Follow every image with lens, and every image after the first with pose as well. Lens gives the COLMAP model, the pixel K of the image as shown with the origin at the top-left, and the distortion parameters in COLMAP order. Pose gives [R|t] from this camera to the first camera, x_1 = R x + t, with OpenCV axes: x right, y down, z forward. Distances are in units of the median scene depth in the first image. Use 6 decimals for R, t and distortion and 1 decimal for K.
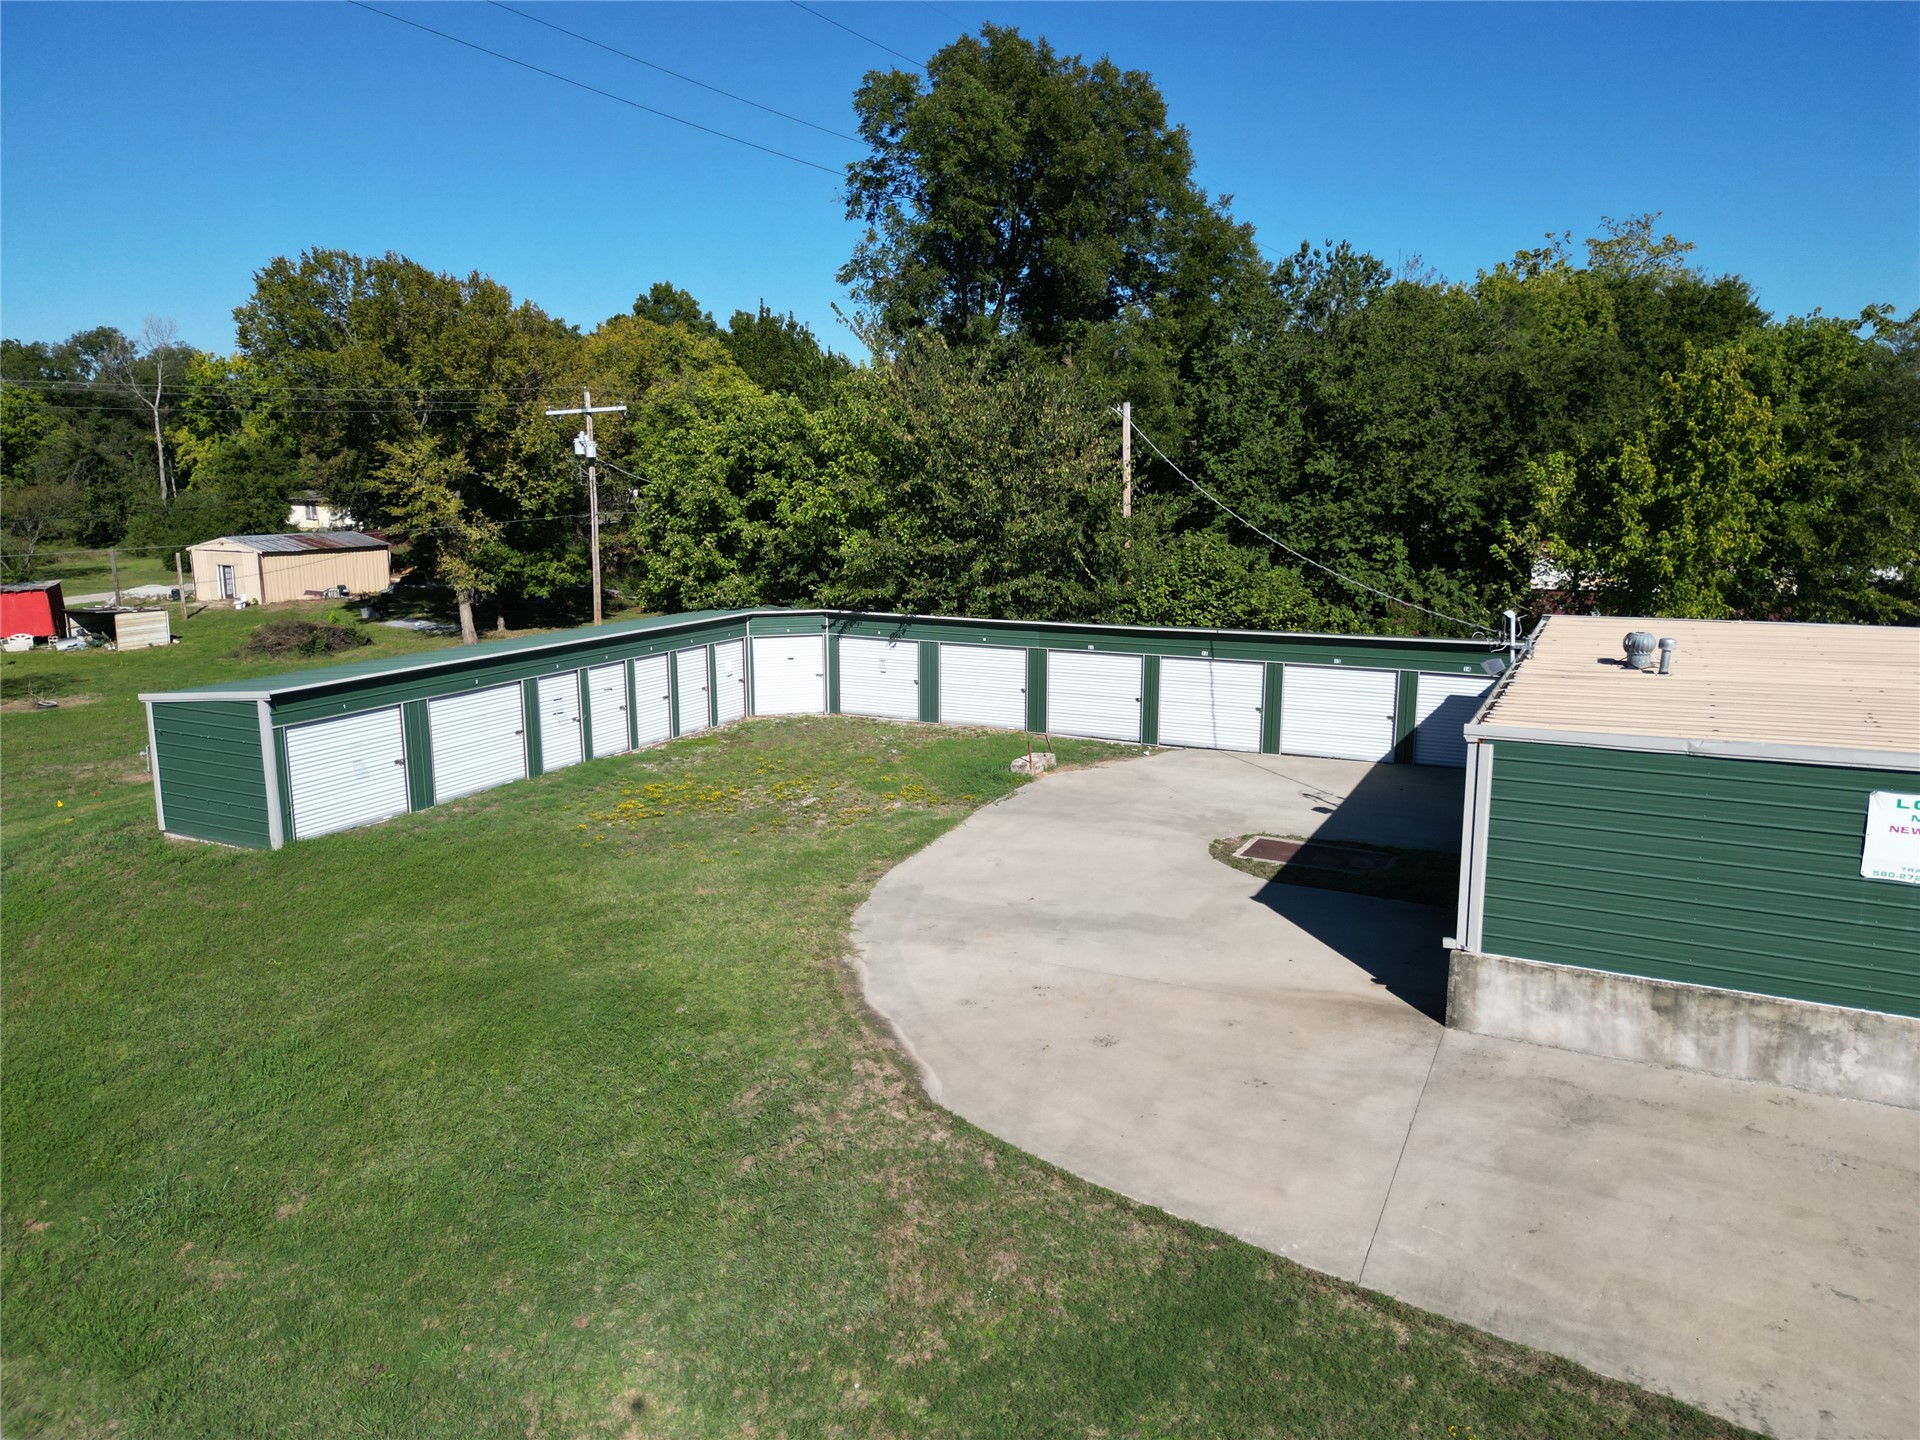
lens RADIAL K [[1344.8, 0, 959.9], [0, 1344.8, 715.8], [0, 0, 1]] dist [0.074016, -0.077141]
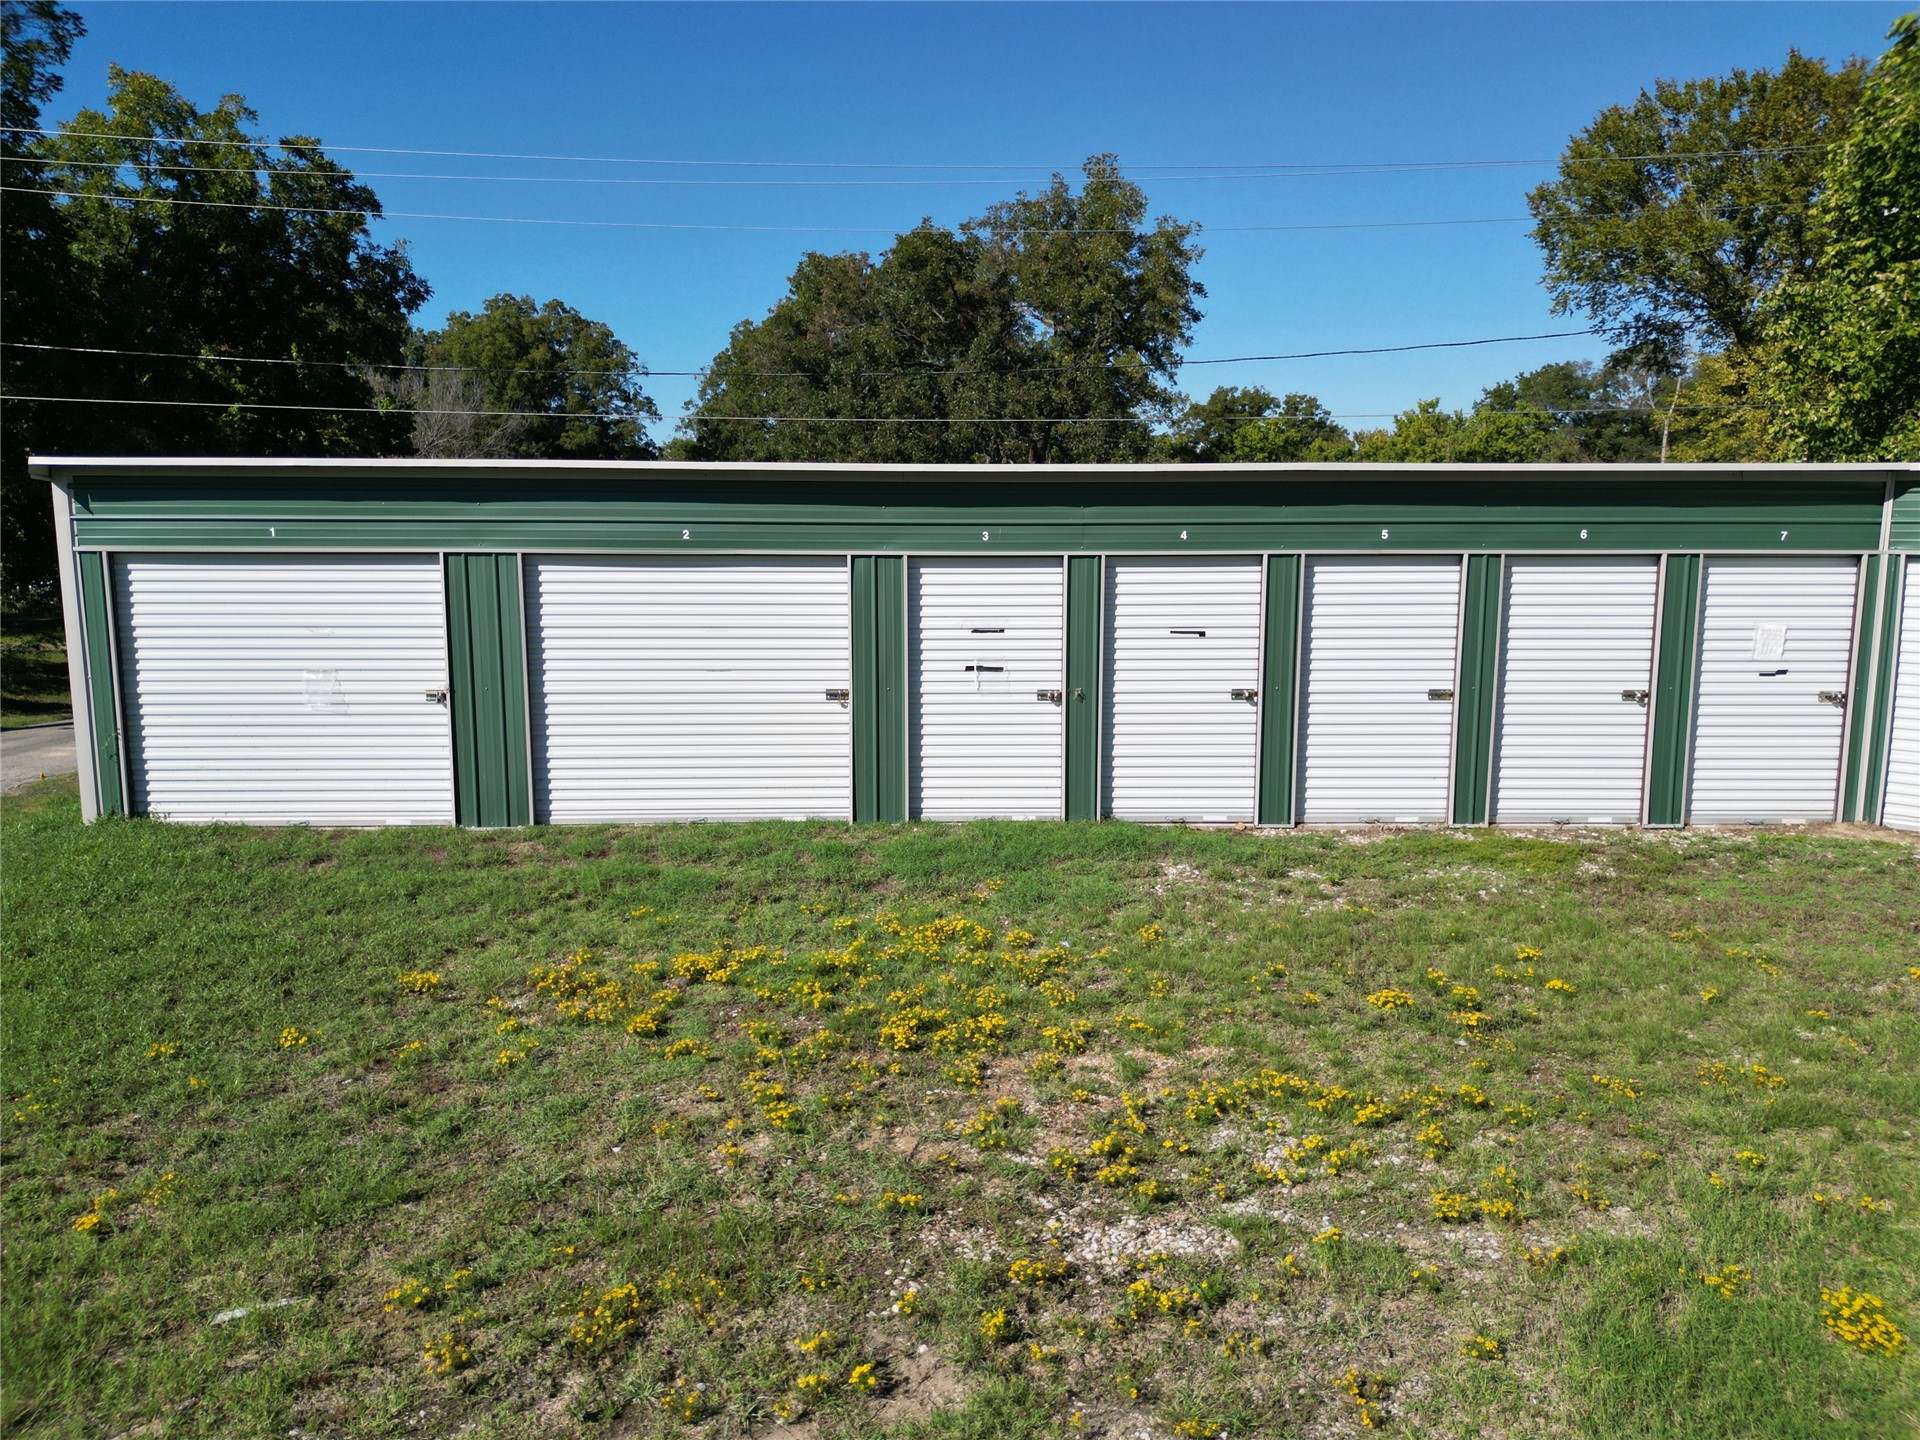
lens RADIAL K [[1344.8, 0, 959.9], [0, 1344.8, 715.8], [0, 0, 1]] dist [0.074016, -0.077141]
pose [[0.464881, 0.122747, -0.876823, 0.015971], [-0.166651, 0.984773, 0.049502, -0.005231], [0.869548, 0.123111, 0.478258, 0.722188]]
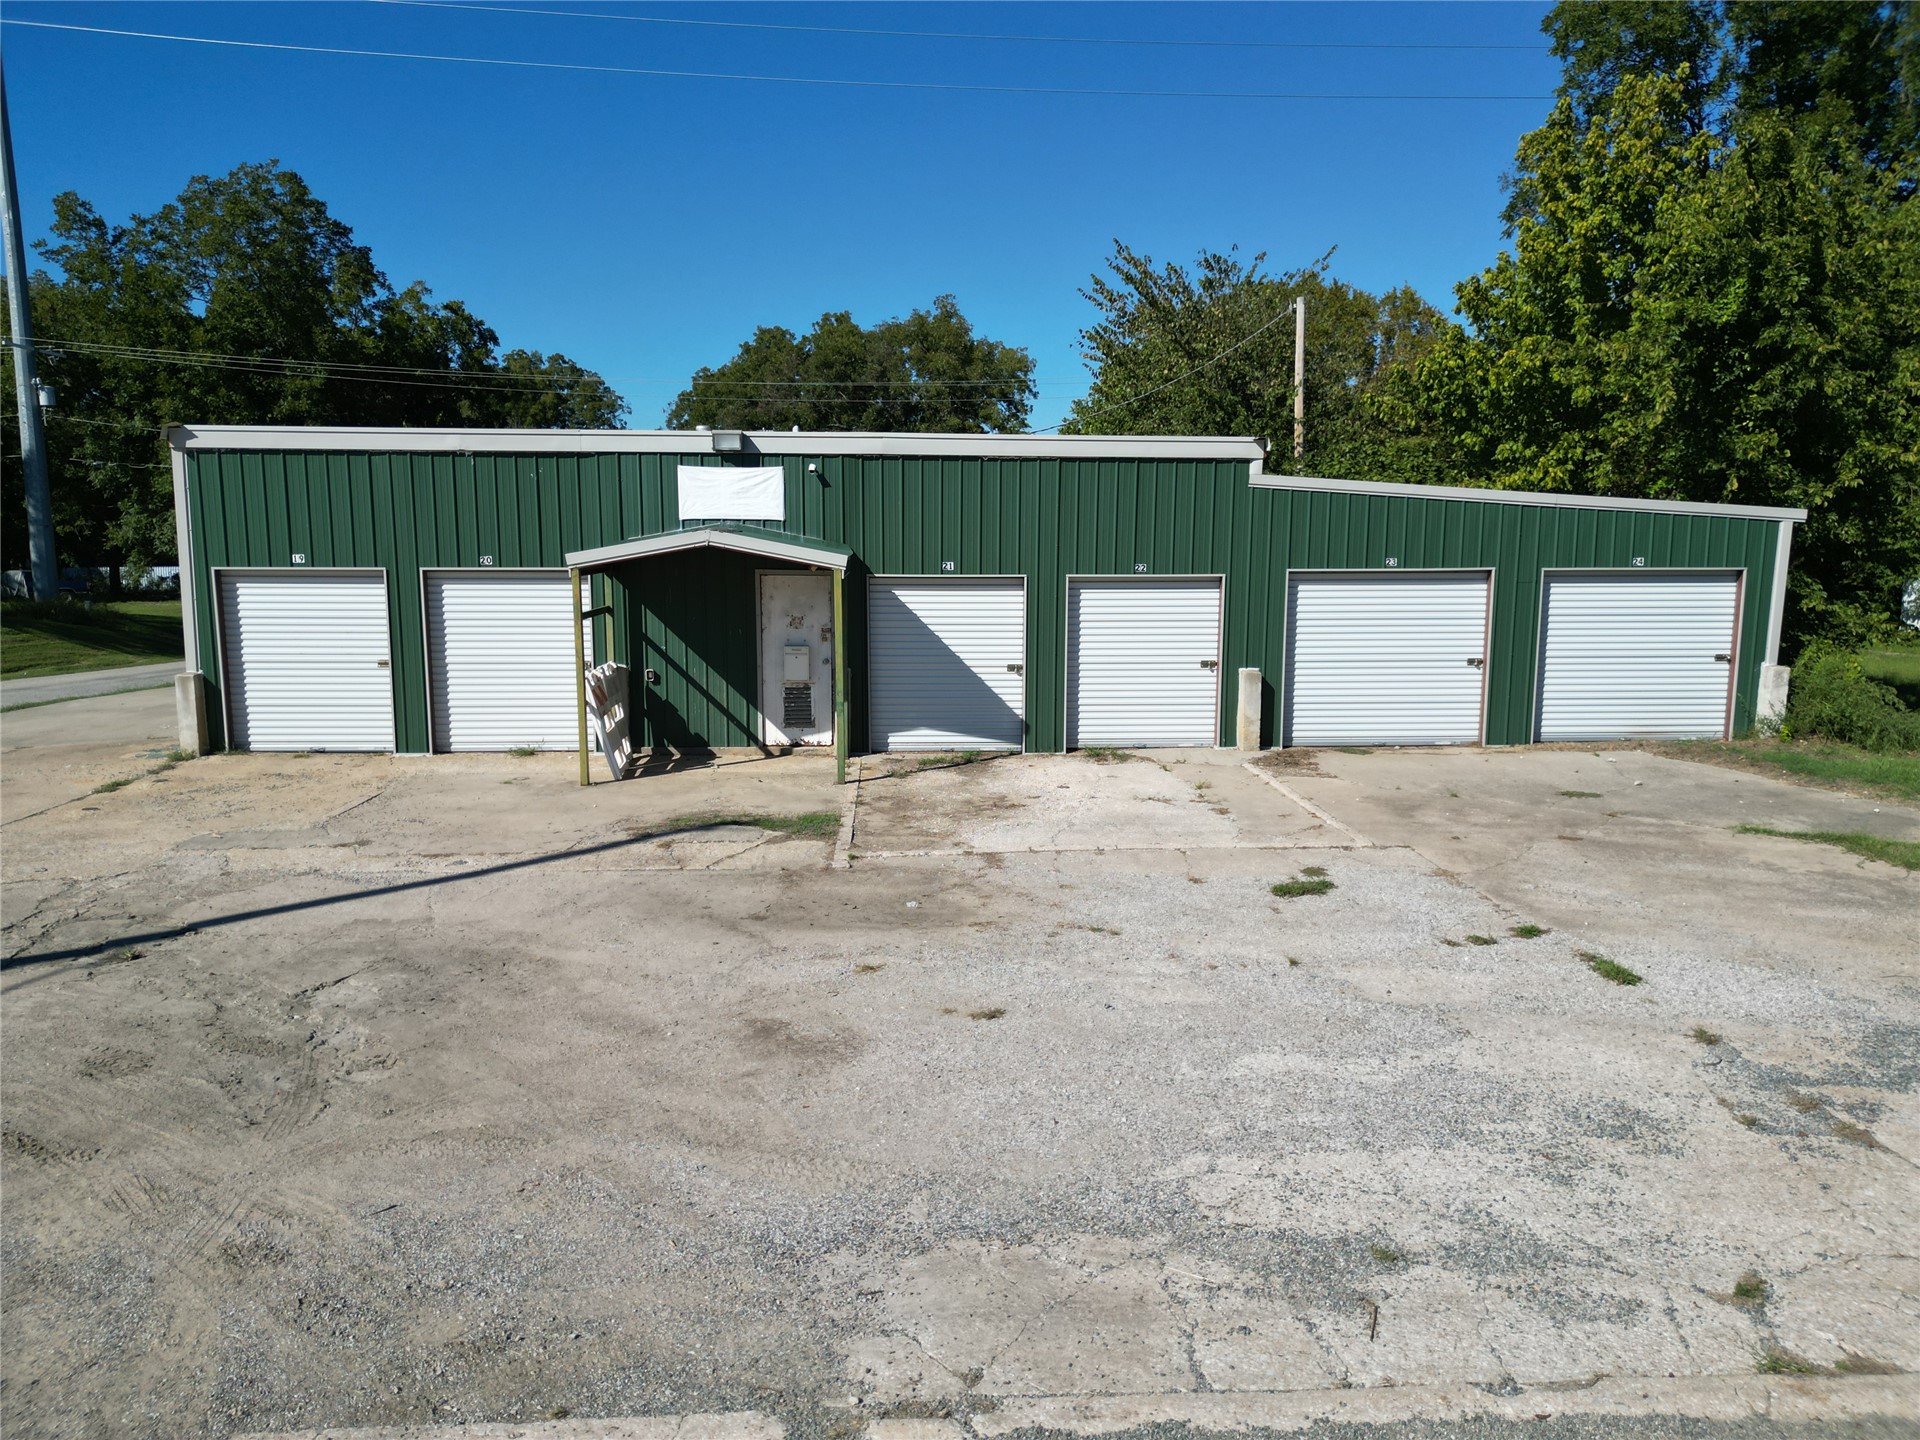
lens RADIAL K [[1344.8, 0, 959.9], [0, 1344.8, 715.8], [0, 0, 1]] dist [0.074016, -0.077141]
pose [[0.501657, 0.120675, -0.856609, 0.868845], [-0.161447, 0.985885, 0.044338, 0.047483], [0.849868, 0.116054, 0.514058, 0.375153]]
